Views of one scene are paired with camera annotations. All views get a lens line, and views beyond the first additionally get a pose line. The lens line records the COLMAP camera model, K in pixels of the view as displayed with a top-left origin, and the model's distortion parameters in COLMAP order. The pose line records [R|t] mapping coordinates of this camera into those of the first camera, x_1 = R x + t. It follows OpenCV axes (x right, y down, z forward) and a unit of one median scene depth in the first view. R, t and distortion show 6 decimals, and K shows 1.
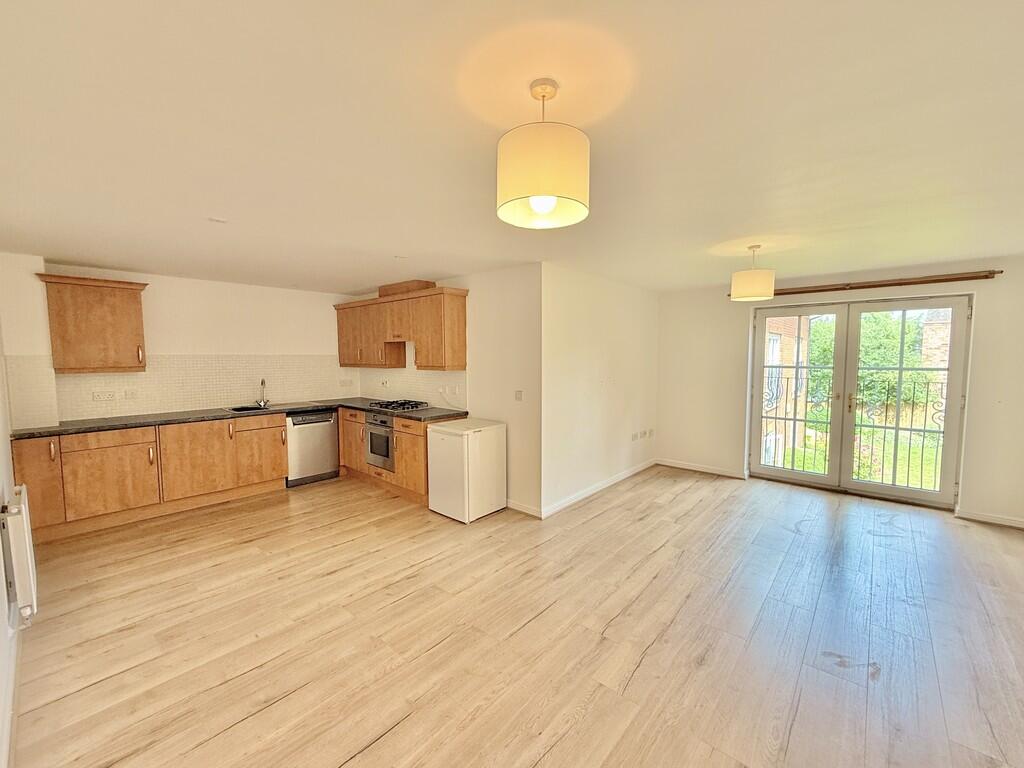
lens RADIAL K [[423.2, 0, 514.5], [0, 423.2, 383.7], [0, 0, 1]] dist [-0.001307, -0.000033]
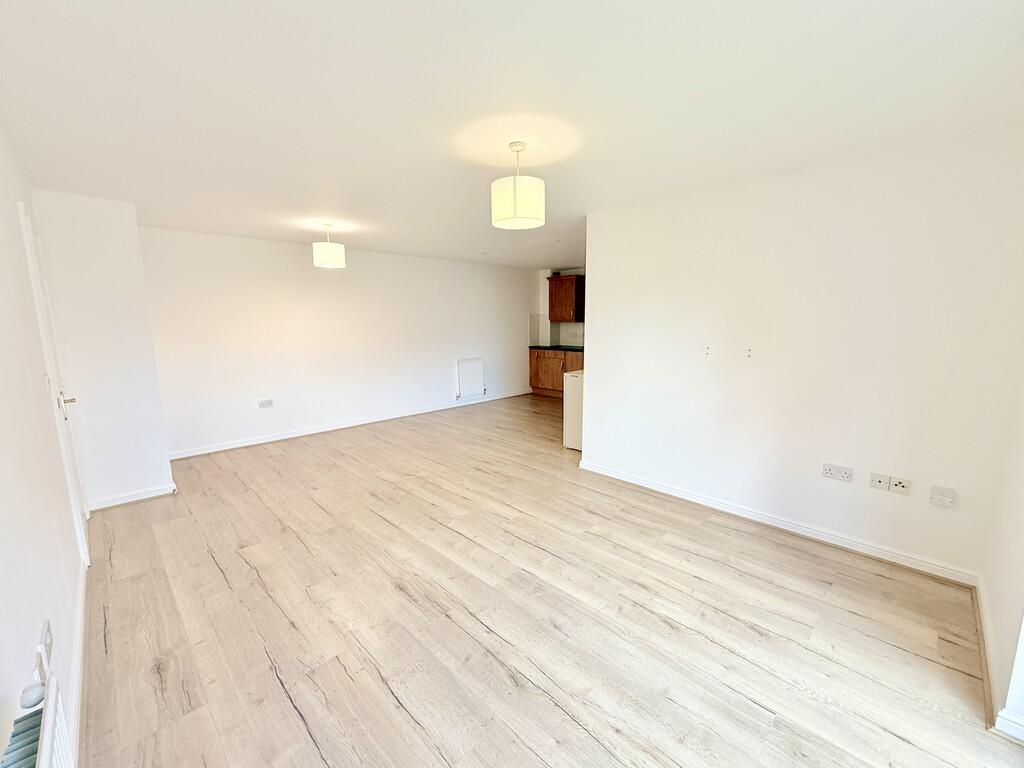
lens RADIAL K [[423.2, 0, 514.5], [0, 423.2, 383.7], [0, 0, 1]] dist [-0.001307, -0.000033]
pose [[-0.063304, 0.156415, -0.985661, 1.019754], [-0.068821, 0.984606, 0.160668, -0.044336], [0.995619, 0.078005, -0.051565, 0.825355]]
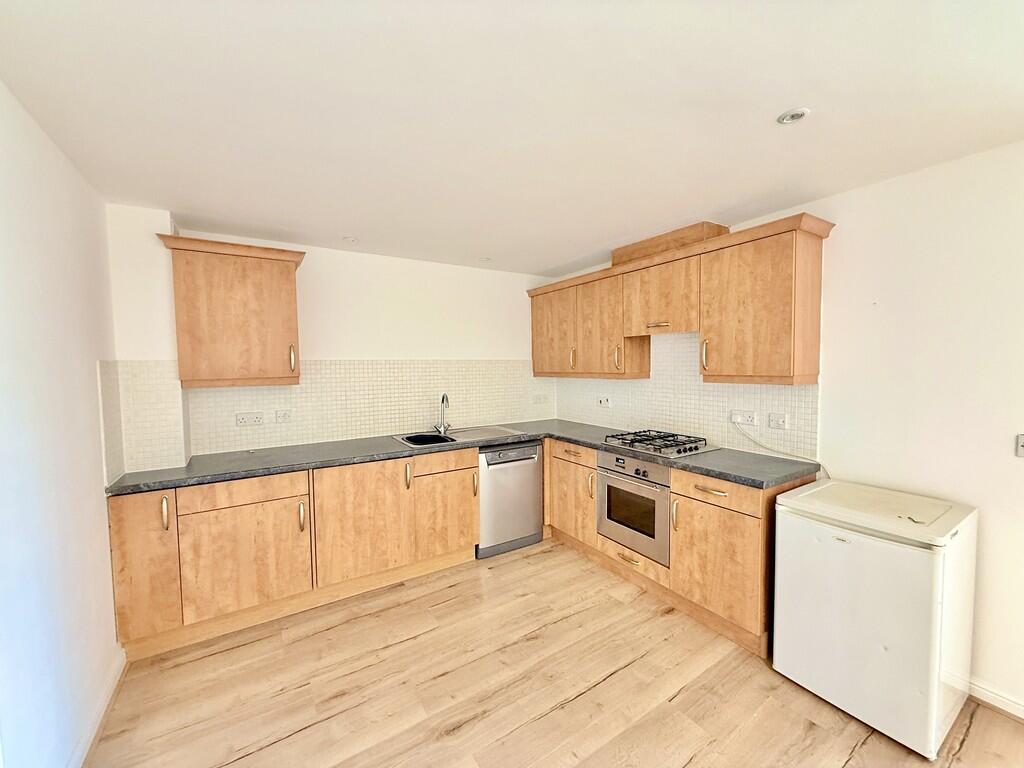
lens RADIAL K [[408.2, 0, 512.0], [0, 408.2, 384.0], [0, 0, 1]] dist [-0.000408, -0.000083]
pose [[0.961694, 0.004369, -0.274092, -0.360987], [-0.010049, 0.999763, -0.019323, -0.019481], [0.273942, 0.021337, 0.961509, 0.457764]]
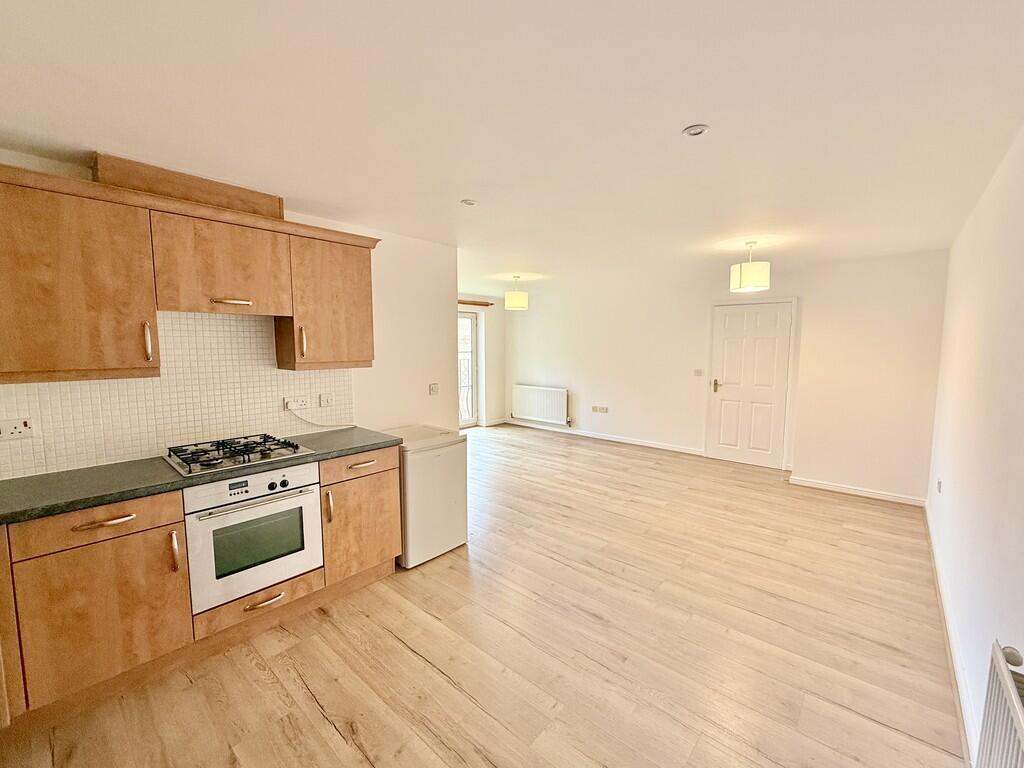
lens RADIAL K [[423.2, 0, 514.5], [0, 423.2, 383.7], [0, 0, 1]] dist [-0.001307, -0.000033]
pose [[0.000662, -0.090508, 0.995896, -0.847226], [0.072515, 0.993278, 0.090222, -0.049472], [-0.997367, 0.072158, 0.007221, 0.799370]]
